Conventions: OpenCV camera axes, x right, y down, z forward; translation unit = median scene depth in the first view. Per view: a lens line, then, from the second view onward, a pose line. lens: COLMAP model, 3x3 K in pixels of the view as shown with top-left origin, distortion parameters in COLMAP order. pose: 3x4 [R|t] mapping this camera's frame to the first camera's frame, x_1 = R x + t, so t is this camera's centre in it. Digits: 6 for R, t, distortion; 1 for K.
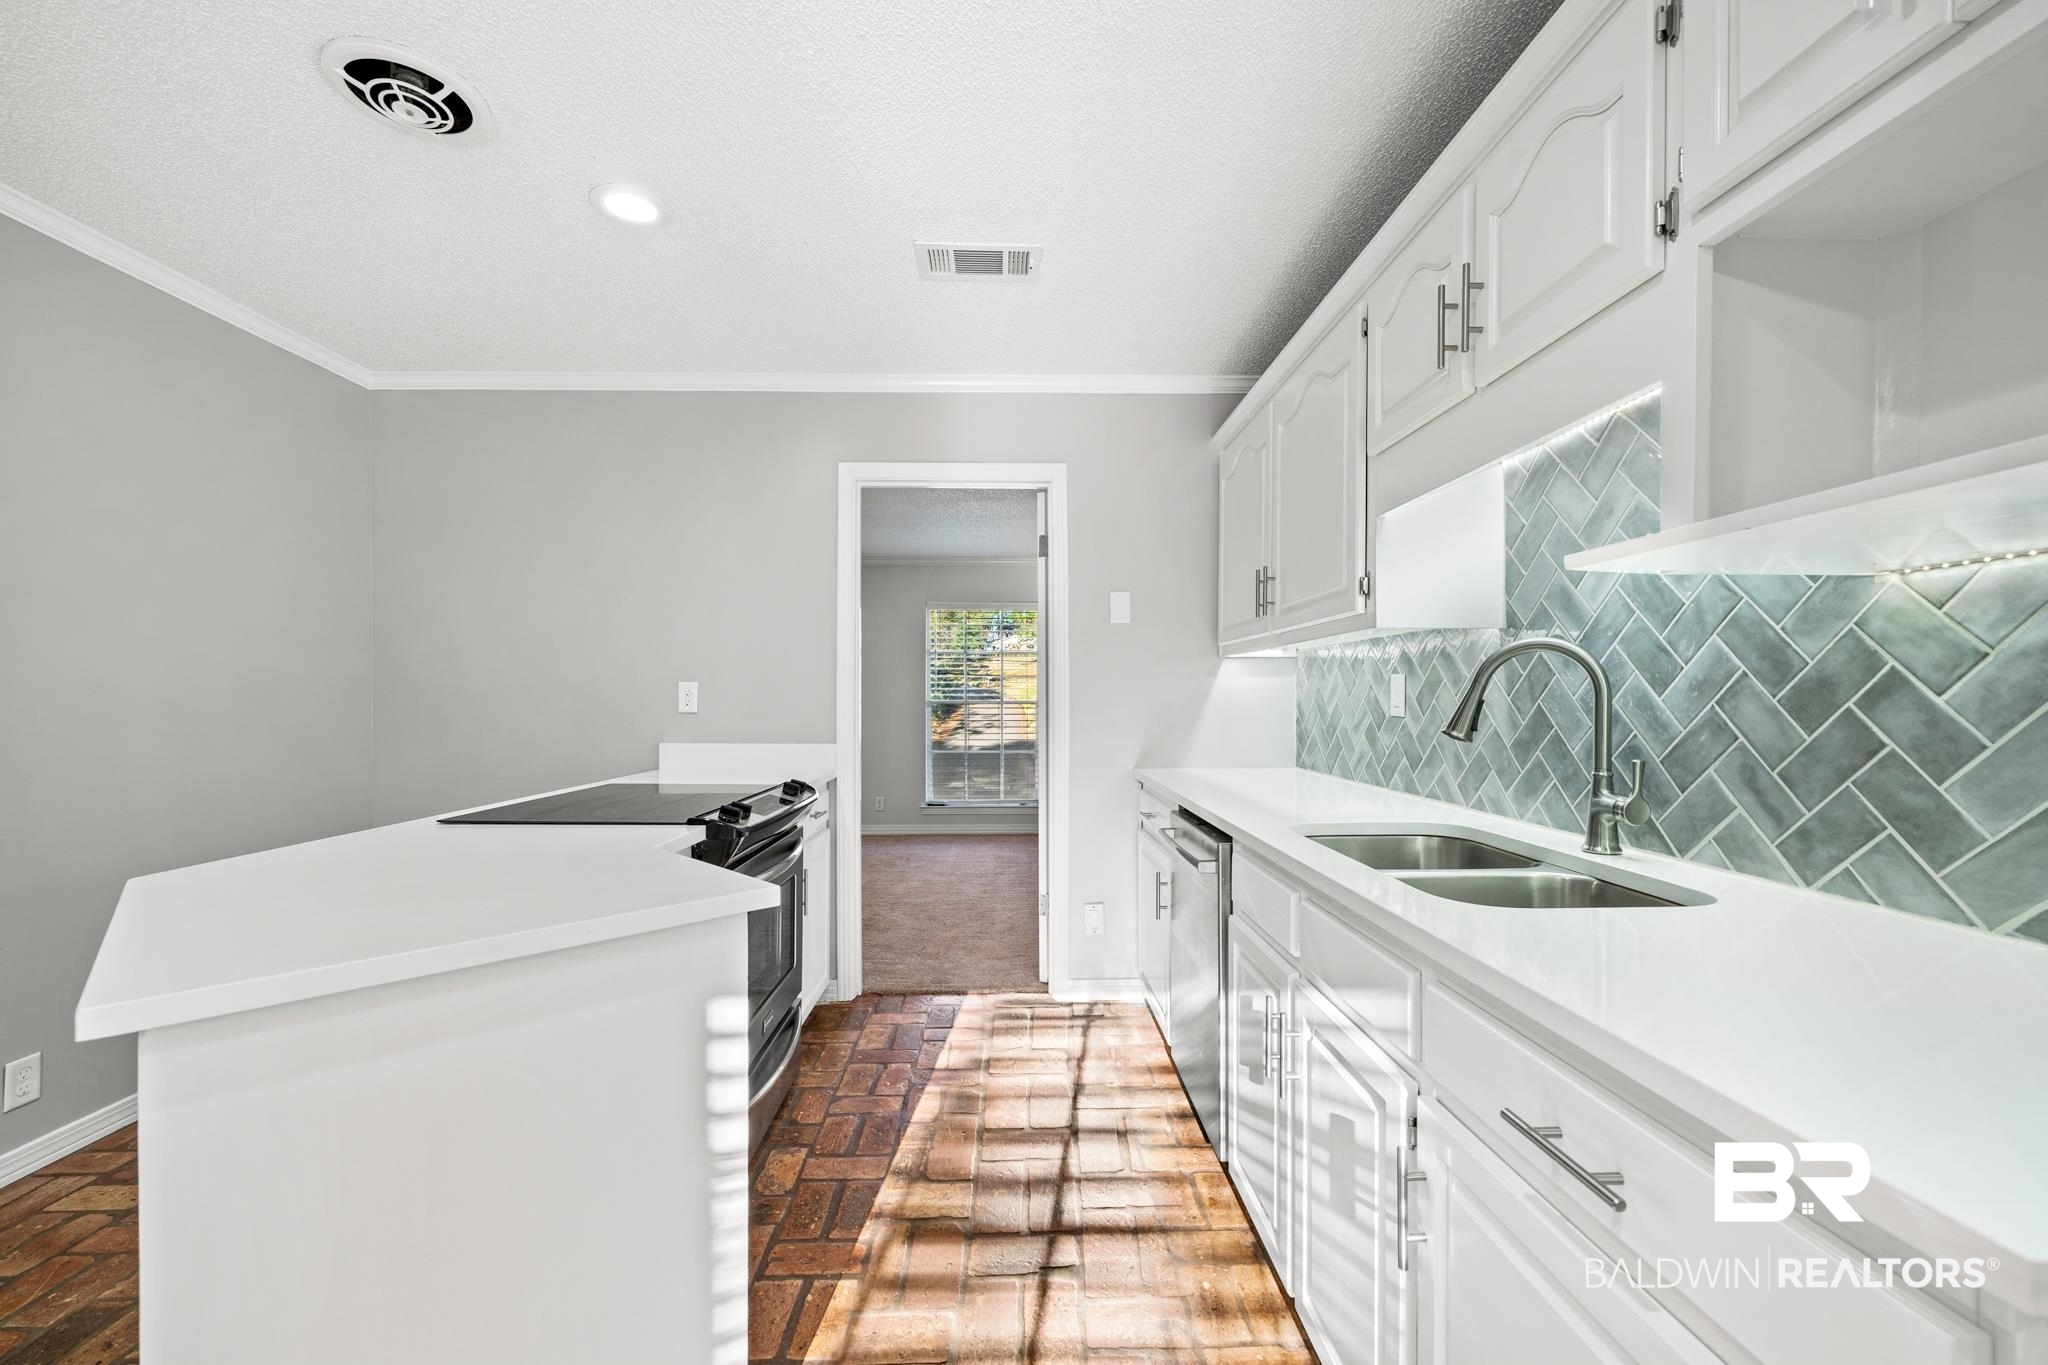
lens RADIAL K [[821.6, 0, 1023.5], [0, 821.6, 706.2], [0, 0, 1]] dist [-0.002313, -0.000088]
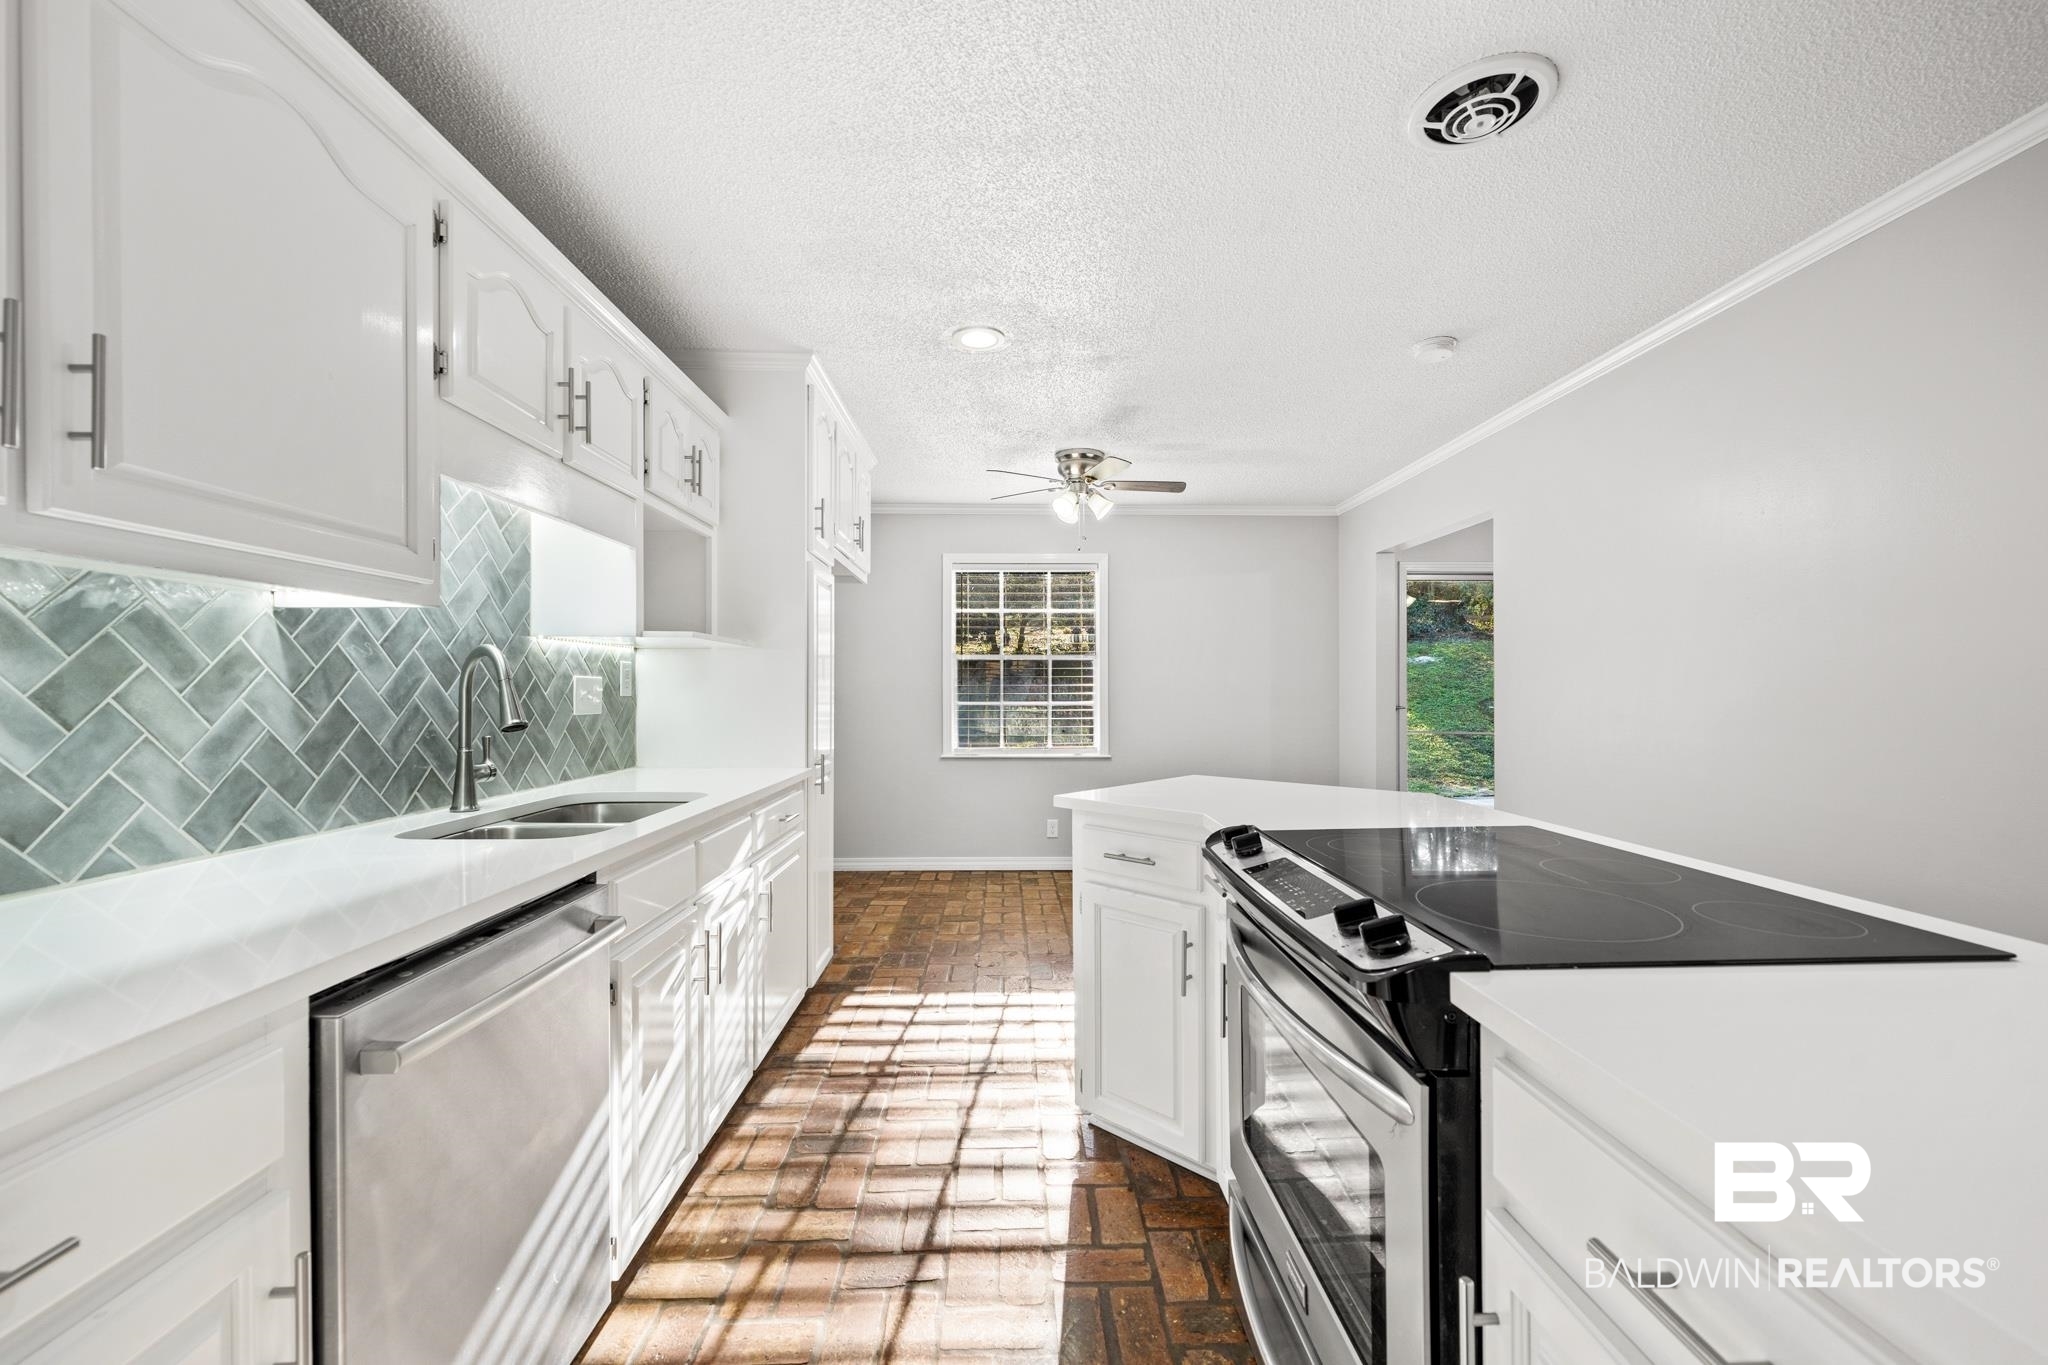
lens RADIAL K [[821.6, 0, 1033.1], [0, 821.6, 680.0], [0, 0, 1]] dist [-0.002313, -0.000088]
pose [[-0.999938, 0.001362, -0.011077, -0.171717], [0.001395, 0.999995, -0.002993, -0.023834], [0.011072, -0.003008, -0.999934, 2.095517]]
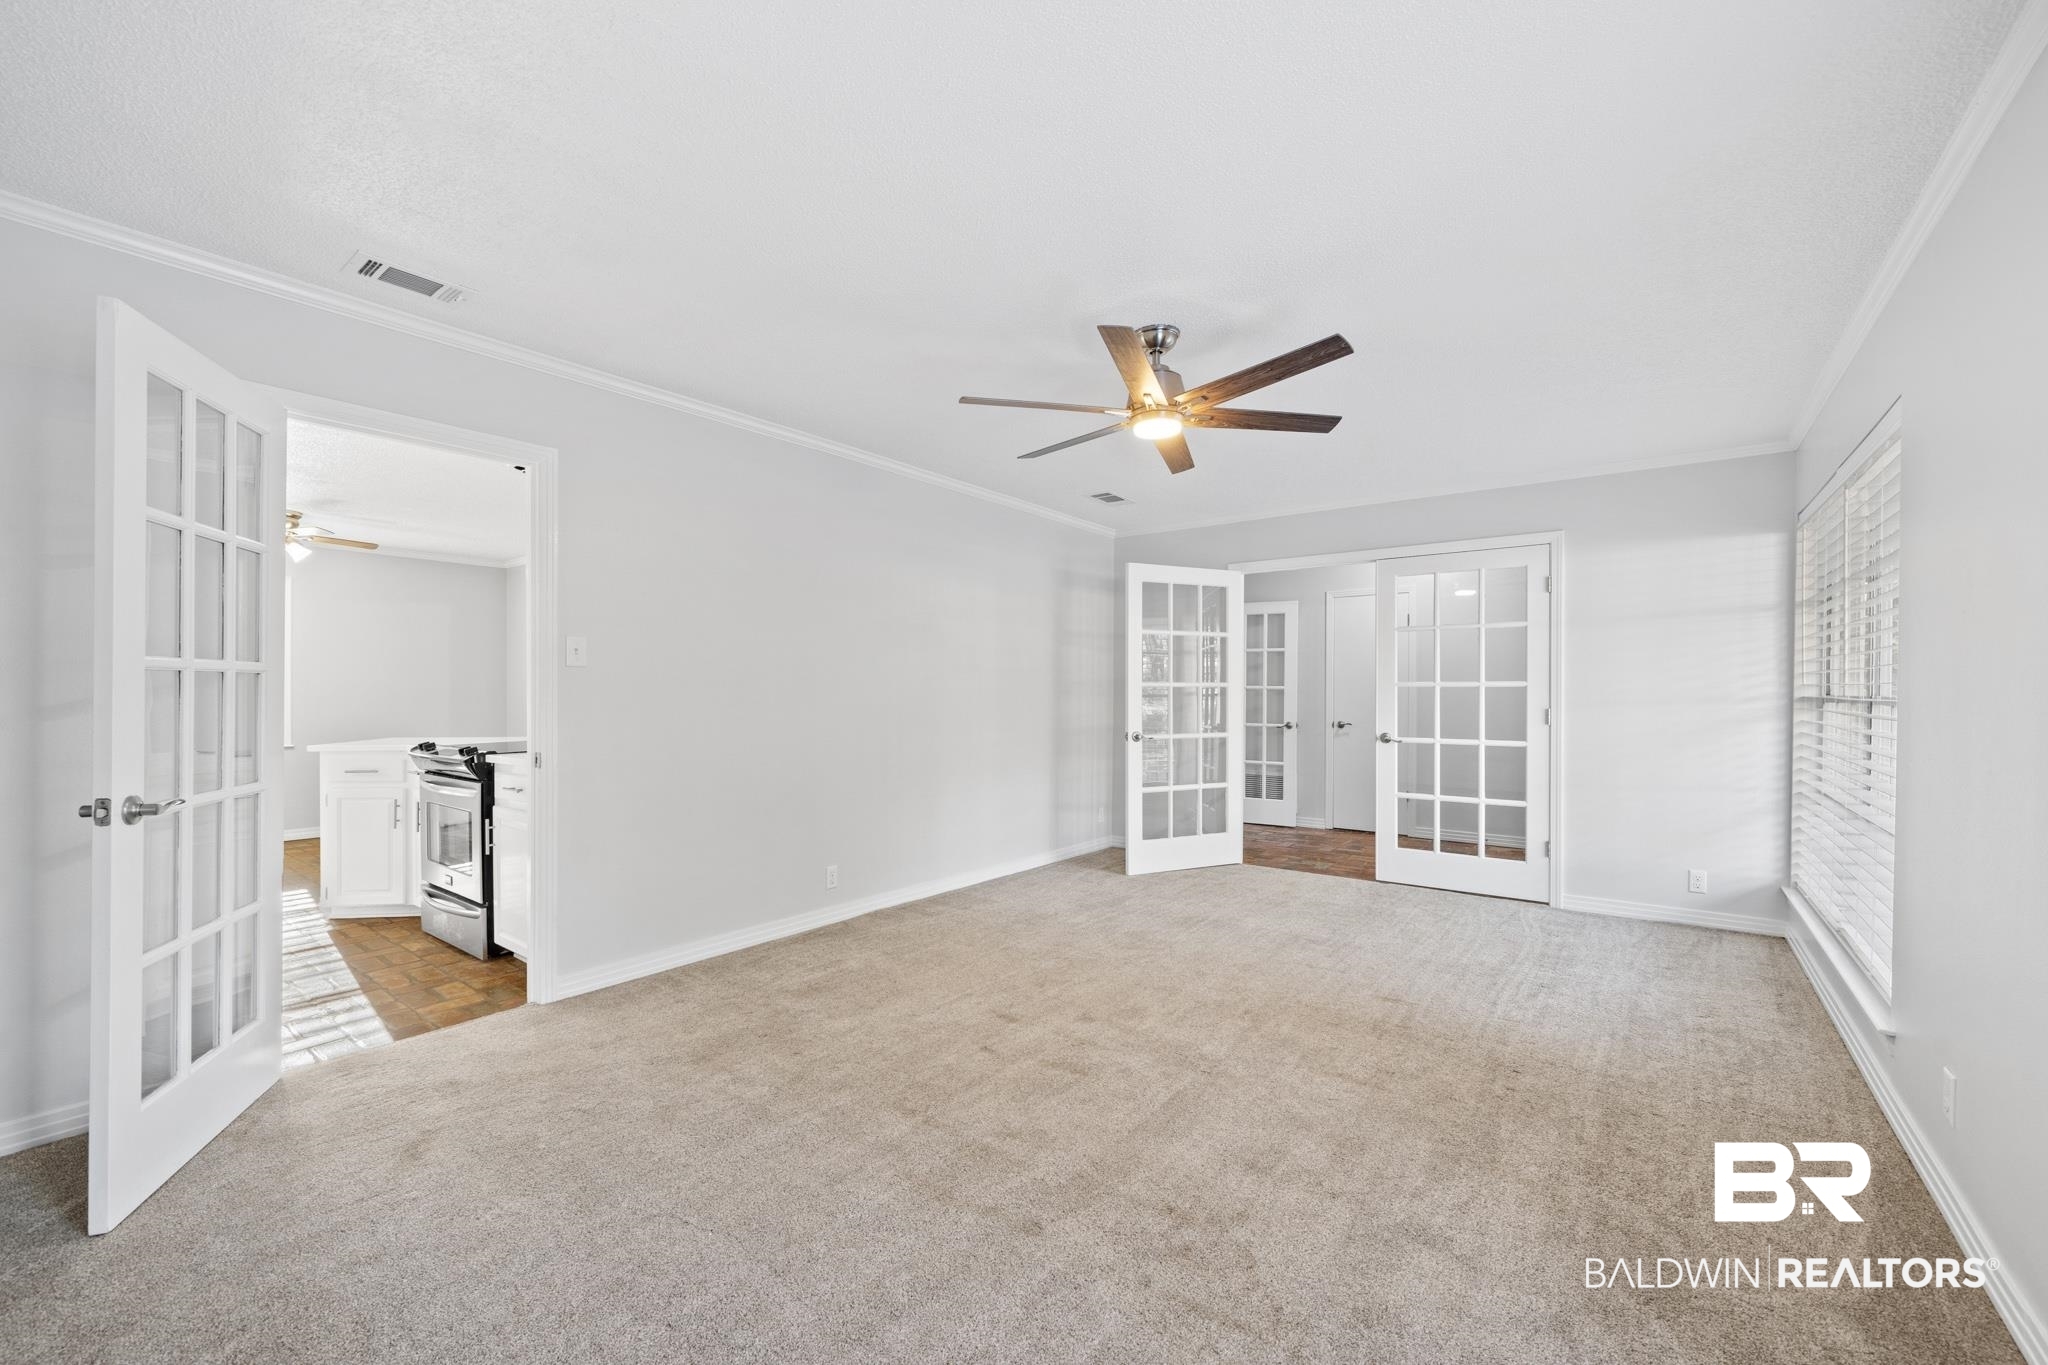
lens RADIAL K [[821.6, 0, 1024.3], [0, 821.6, 681.9], [0, 0, 1]] dist [-0.002313, -0.000088]
pose [[-0.625180, -0.005057, -0.780464, 0.410638], [-0.002813, 0.999987, -0.004226, -0.030104], [0.780476, -0.000447, -0.625186, 4.185855]]
